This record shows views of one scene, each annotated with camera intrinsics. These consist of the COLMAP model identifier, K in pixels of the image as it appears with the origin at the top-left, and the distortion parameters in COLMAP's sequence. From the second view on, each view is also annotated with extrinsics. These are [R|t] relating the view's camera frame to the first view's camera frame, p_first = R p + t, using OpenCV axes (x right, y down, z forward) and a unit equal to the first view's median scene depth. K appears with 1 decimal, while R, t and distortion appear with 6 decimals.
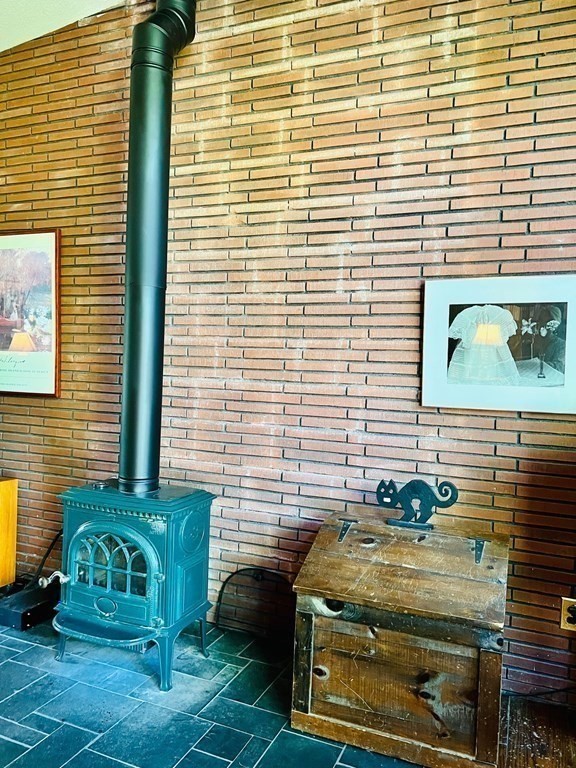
lens RADIAL K [[572.7, 0, 288.8], [0, 572.7, 385.4], [0, 0, 1]] dist [0.042961, -0.045489]
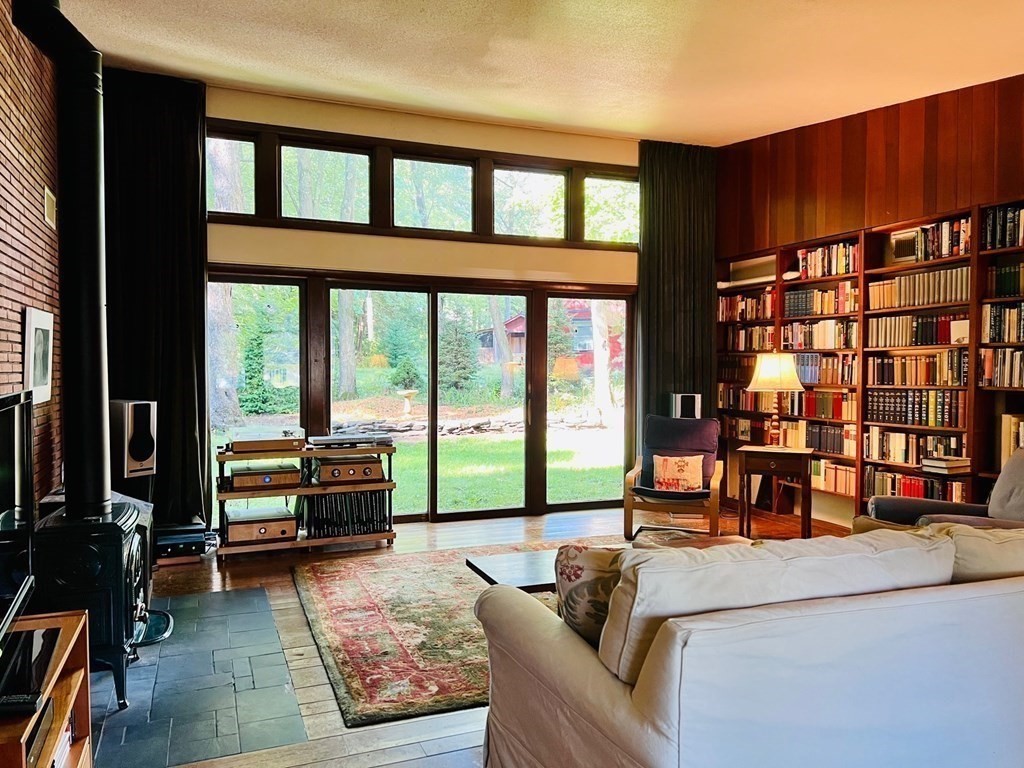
lens RADIAL K [[763.6, 0, 513.3], [0, 763.6, 383.8], [0, 0, 1]] dist [0.042961, -0.045489]
pose [[-0.706342, -0.049726, 0.706122, -1.627302], [0.003806, 0.997248, 0.074035, -0.128596], [-0.707861, 0.054981, -0.704209, 1.370431]]
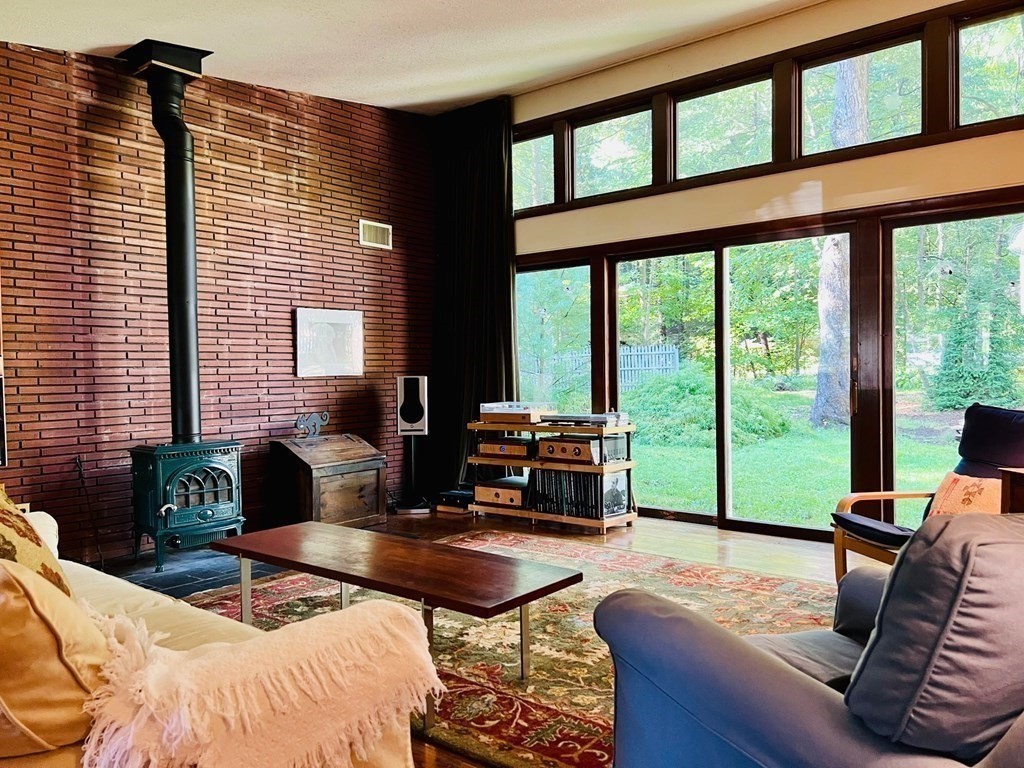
lens RADIAL K [[763.6, 0, 512.6], [0, 763.6, 385.9], [0, 0, 1]] dist [0.042961, -0.045489]
pose [[0.286382, -0.053779, 0.956605, -1.827051], [0.065543, 0.997184, 0.036439, 0.021234], [-0.955871, 0.052263, 0.289101, -0.343607]]
